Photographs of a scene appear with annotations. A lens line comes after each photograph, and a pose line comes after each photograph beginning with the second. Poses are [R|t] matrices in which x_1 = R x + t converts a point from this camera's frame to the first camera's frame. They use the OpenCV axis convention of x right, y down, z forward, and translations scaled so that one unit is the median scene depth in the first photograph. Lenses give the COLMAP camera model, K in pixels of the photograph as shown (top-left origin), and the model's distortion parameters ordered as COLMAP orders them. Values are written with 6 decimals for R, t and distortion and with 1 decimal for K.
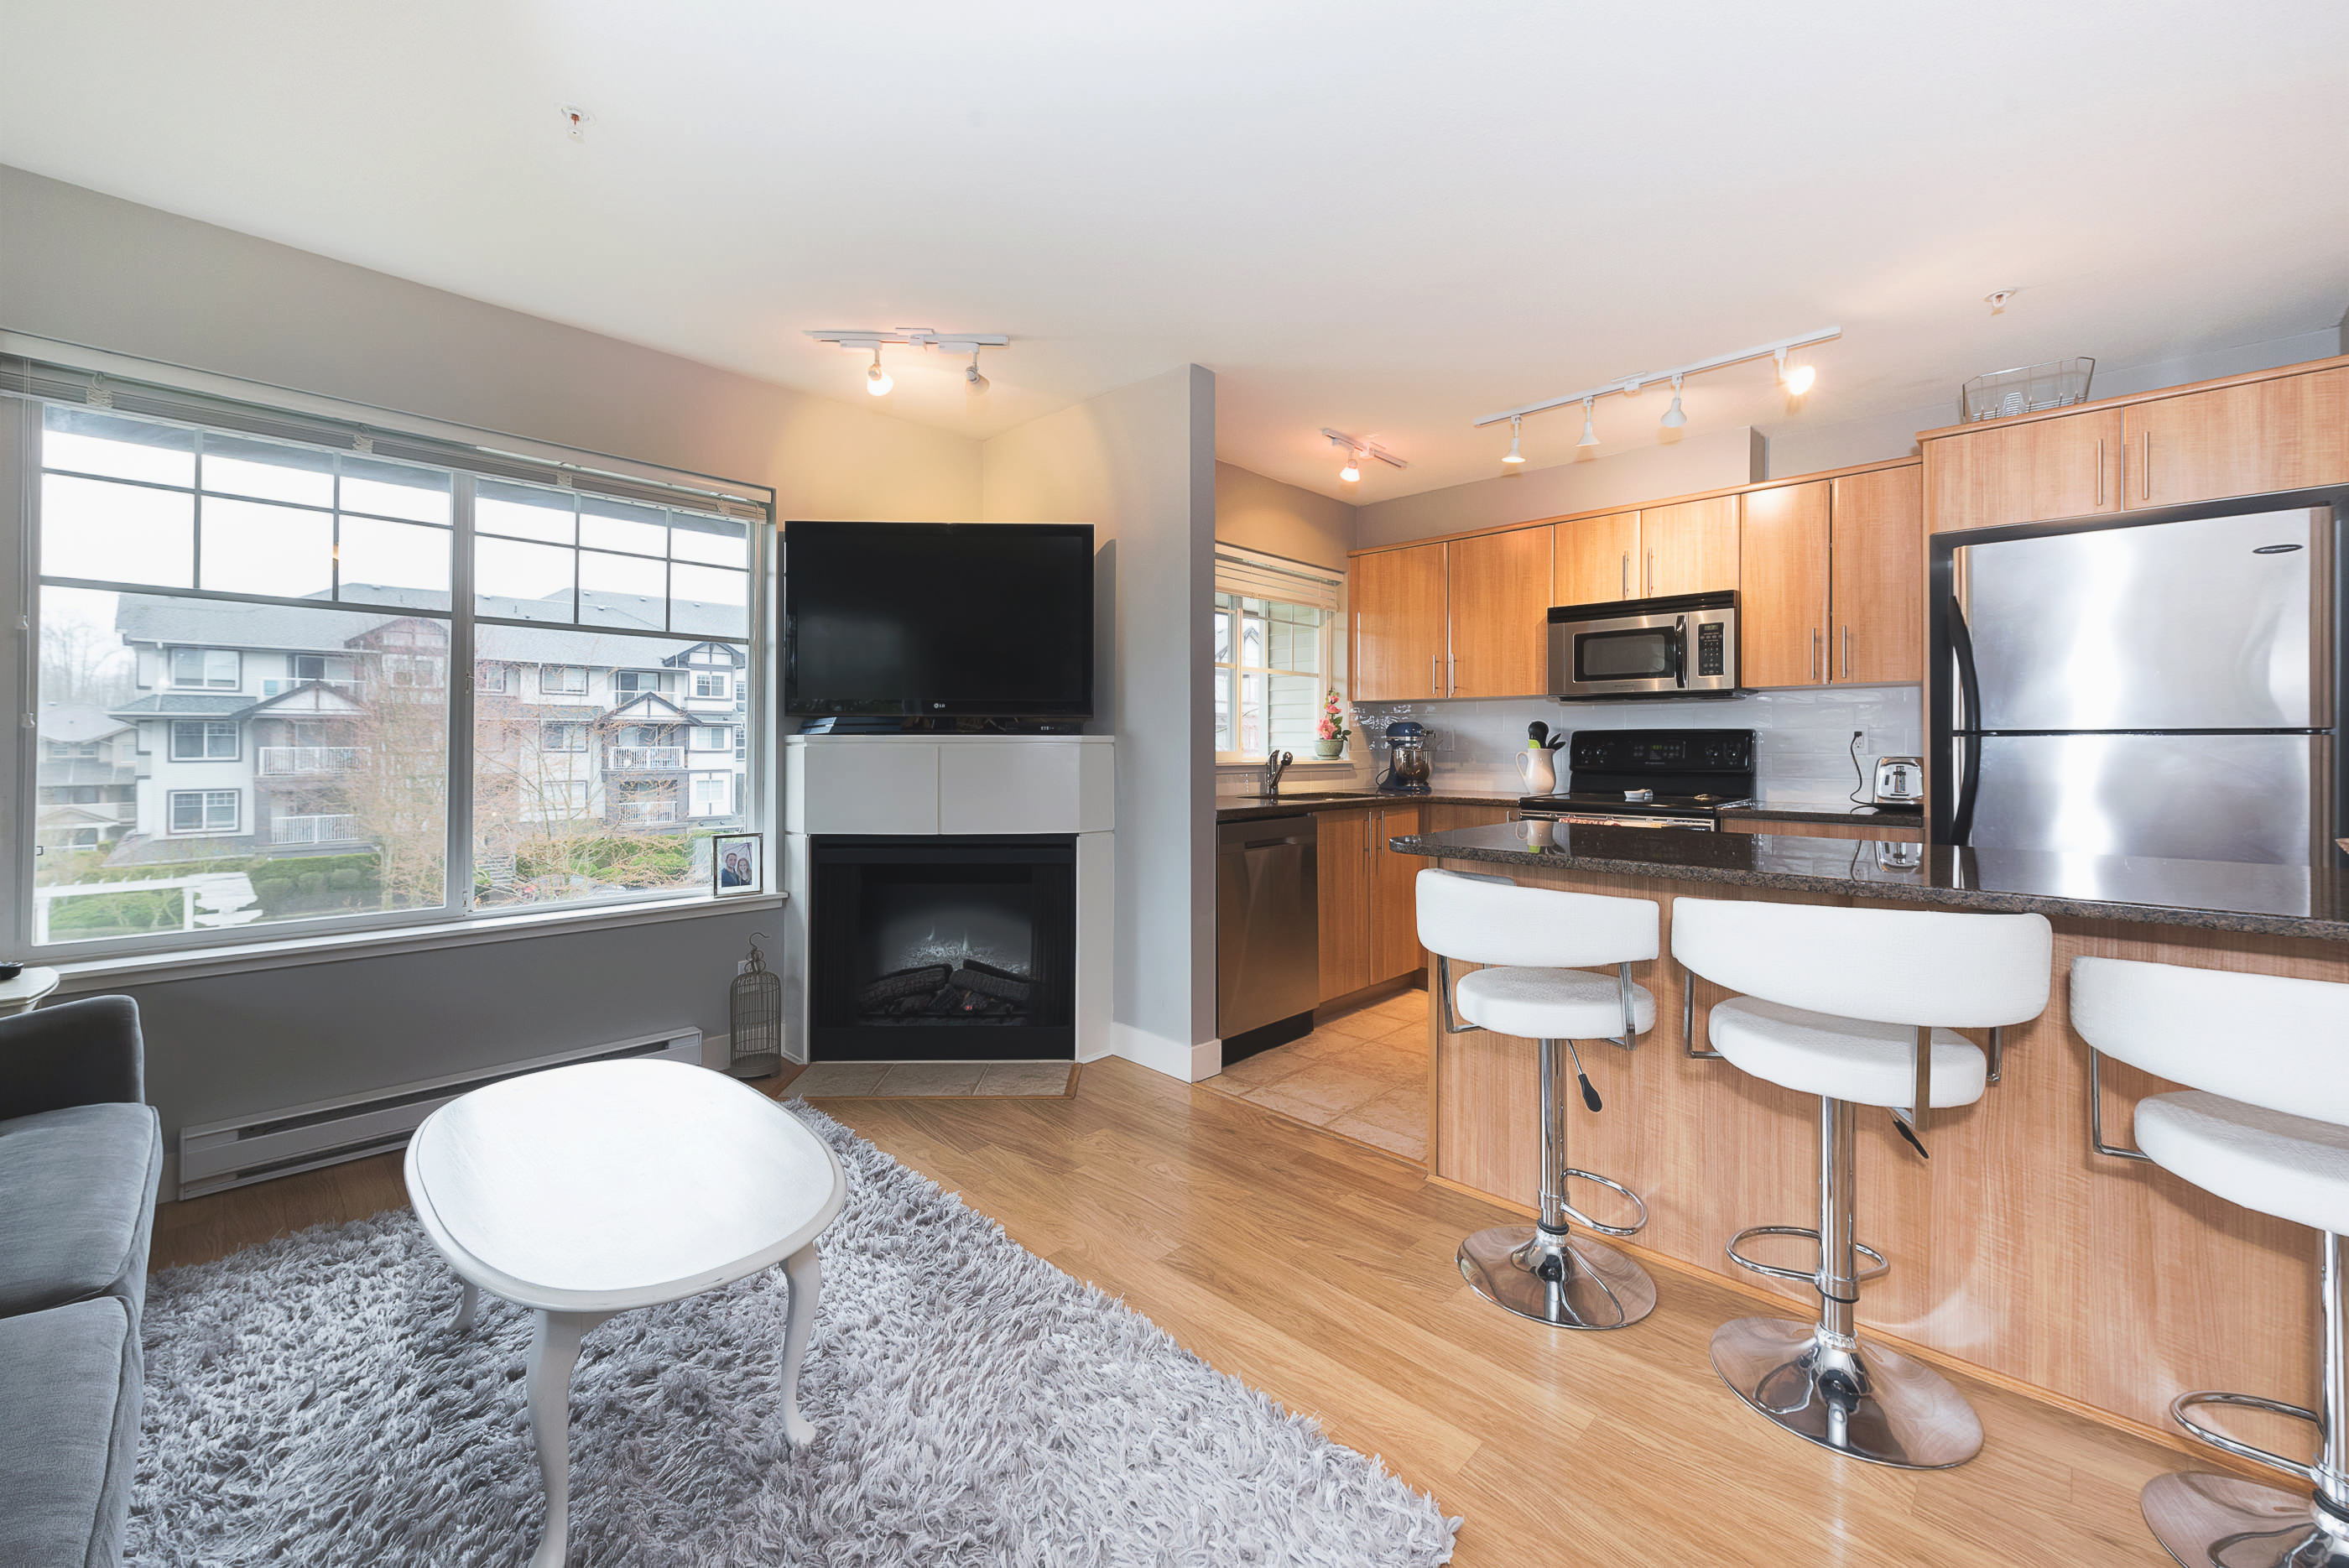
lens RADIAL K [[955.4, 0, 1186.0], [0, 955.4, 745.1], [0, 0, 1]] dist [0.010681, -0.000192]
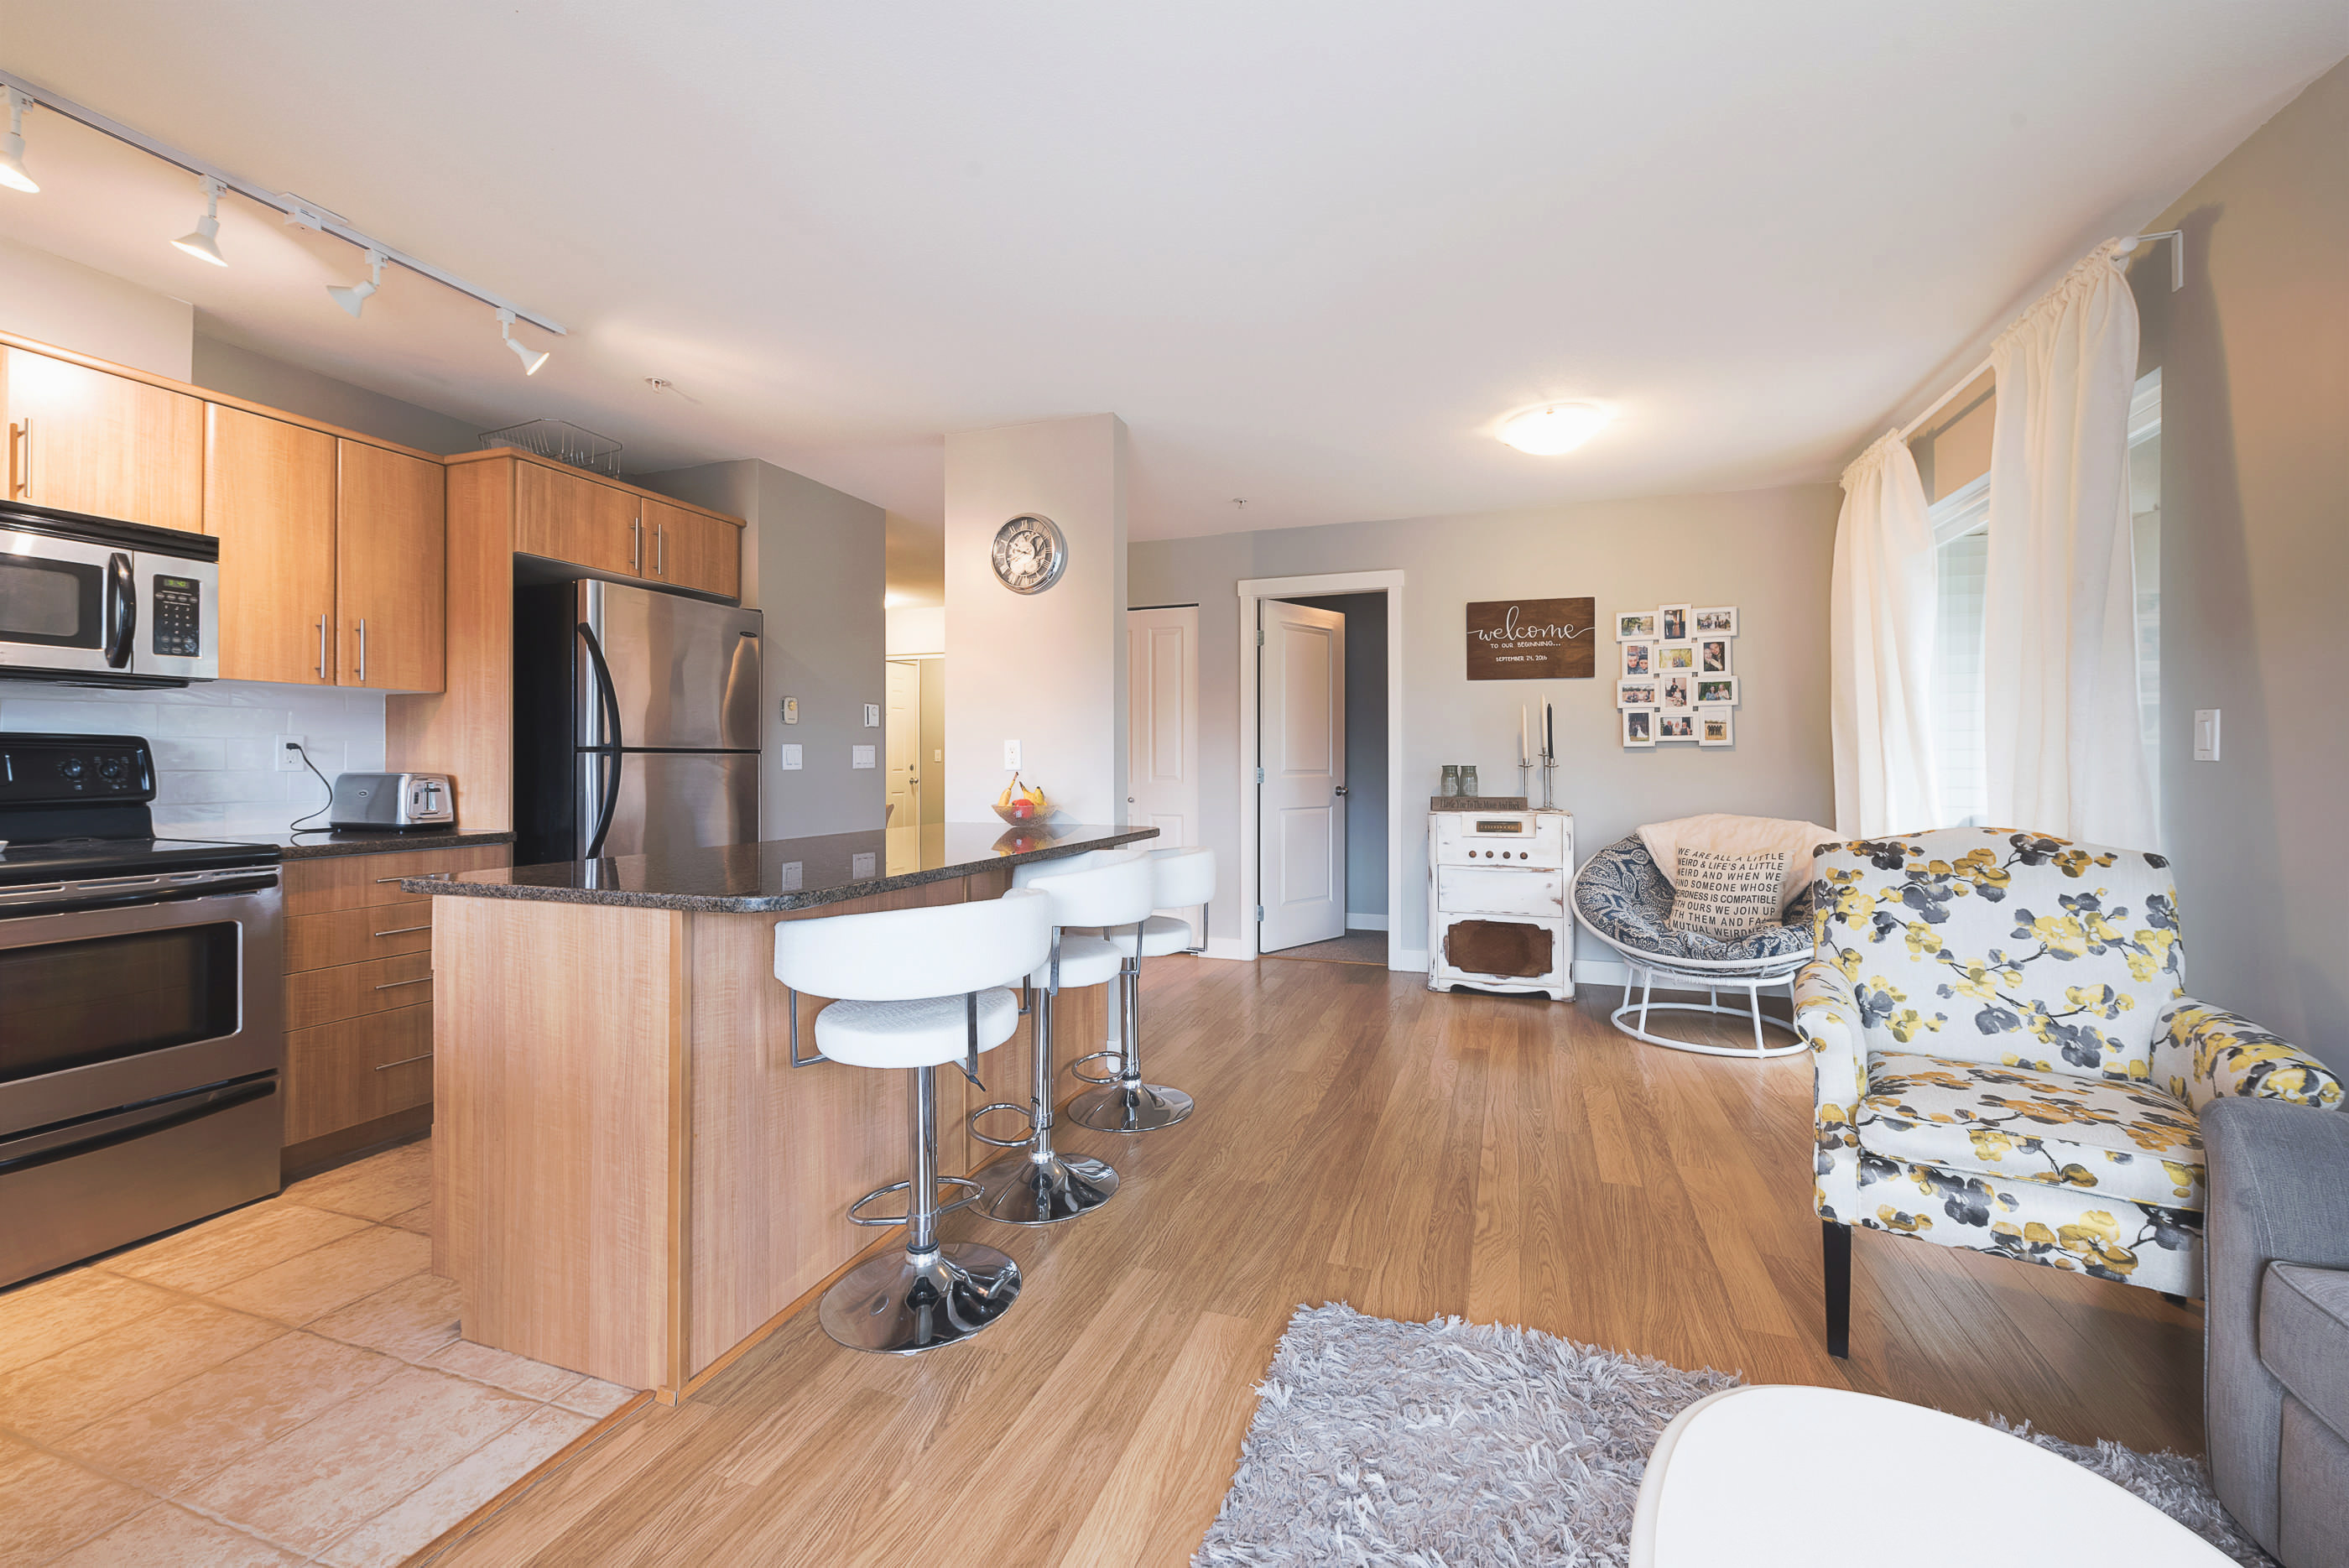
lens RADIAL K [[919.2, 0, 1177.7], [0, 919.2, 759.2], [0, 0, 1]] dist [-0.000385, -0.000113]
pose [[-0.420932, 0.002471, 0.907089, -0.343619], [-0.001273, 0.999994, -0.003315, 0.001224], [-0.907091, -0.002550, -0.420927, 0.673304]]
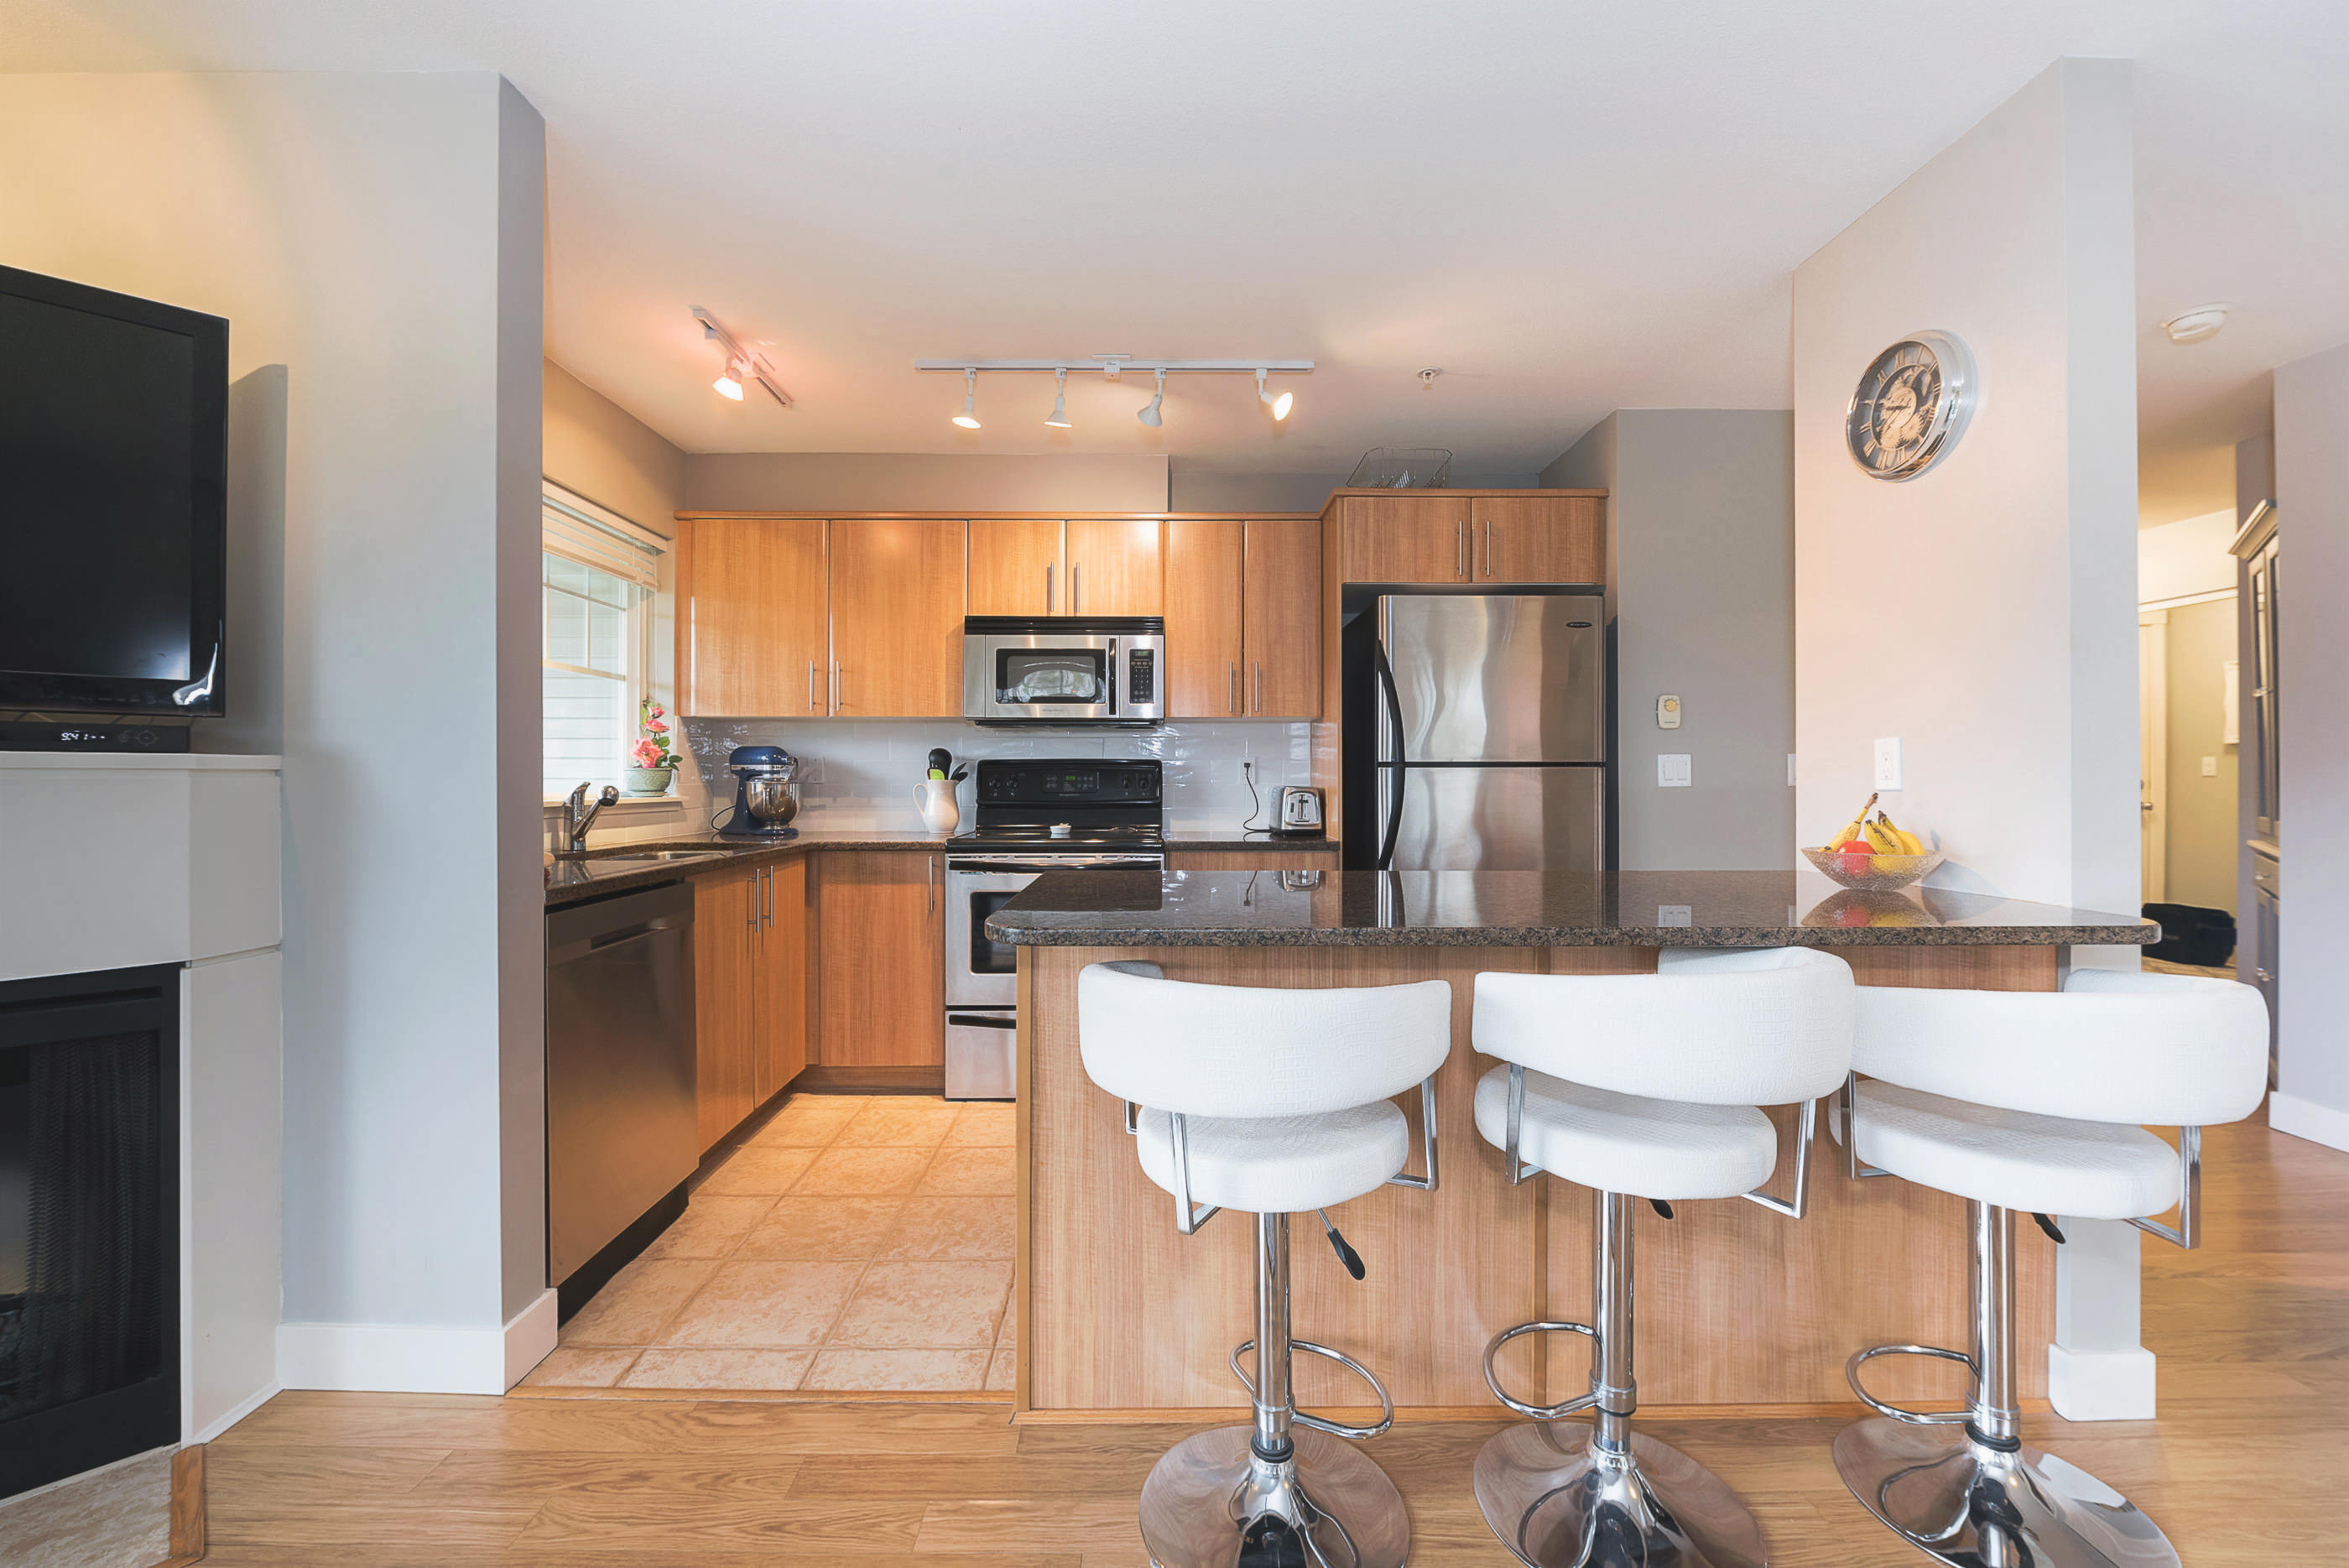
lens RADIAL K [[938.2, 0, 1208.4], [0, 938.2, 777.8], [0, 0, 1]] dist [-0.010987, -0.000112]
pose [[0.700198, -0.000743, 0.713948, -0.082853], [0.000695, 1.000000, 0.000359, 0.001965], [-0.713948, 0.000244, 0.700198, 0.312441]]
